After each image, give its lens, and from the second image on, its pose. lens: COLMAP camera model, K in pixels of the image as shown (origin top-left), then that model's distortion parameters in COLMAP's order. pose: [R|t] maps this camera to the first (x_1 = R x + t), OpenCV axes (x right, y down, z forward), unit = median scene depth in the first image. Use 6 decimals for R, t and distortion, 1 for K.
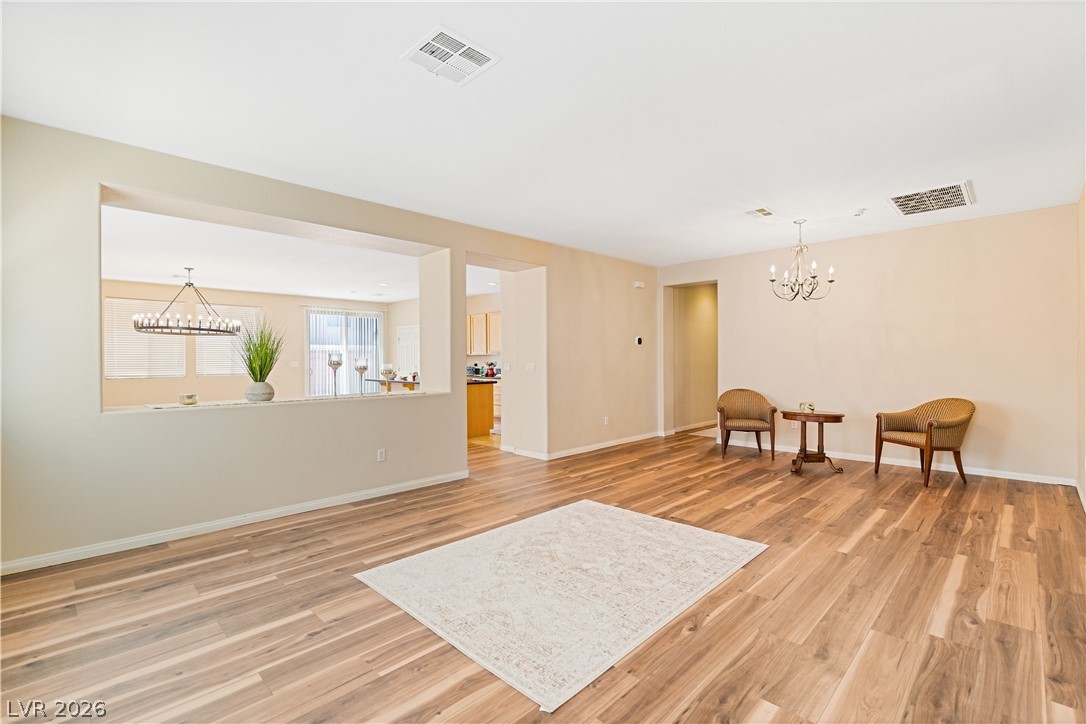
lens RADIAL K [[498.3, 0, 548.7], [0, 498.3, 350.8], [0, 0, 1]] dist [-0.002736, 0.000410]
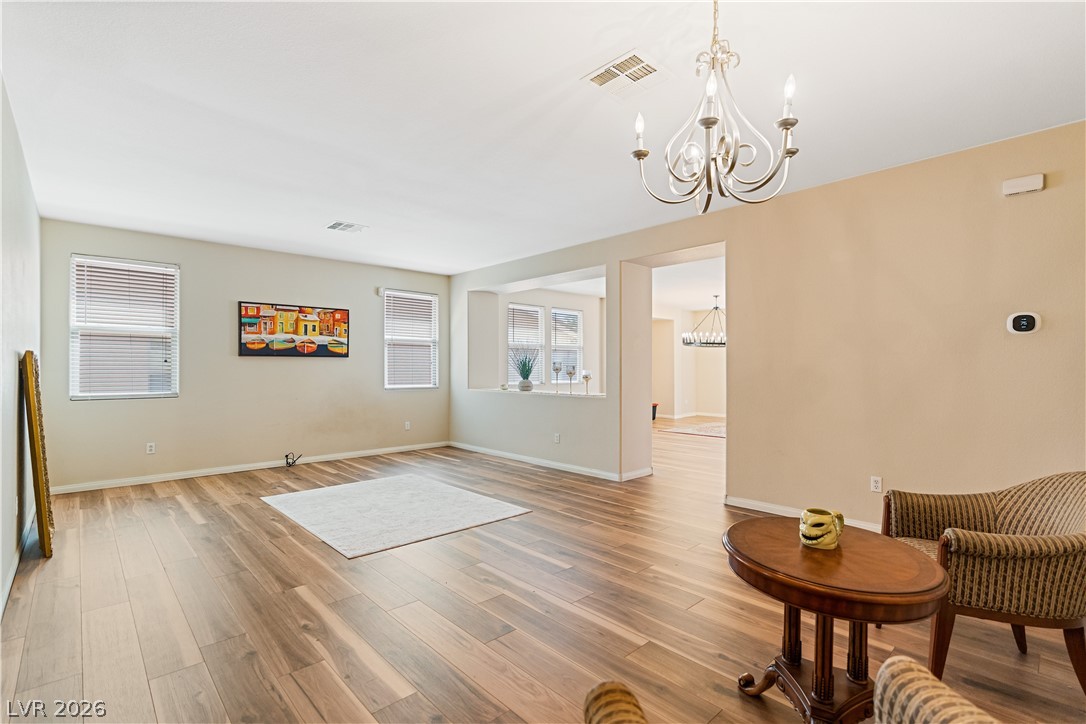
lens RADIAL K [[514.4, 0, 545.0], [0, 514.4, 351.6], [0, 0, 1]] dist [0.000770, 0.000276]
pose [[-0.064740, -0.028026, -0.997509, 1.096746], [0.012799, 0.999500, -0.028912, 0.019169], [0.997820, -0.014639, -0.064349, 1.114118]]
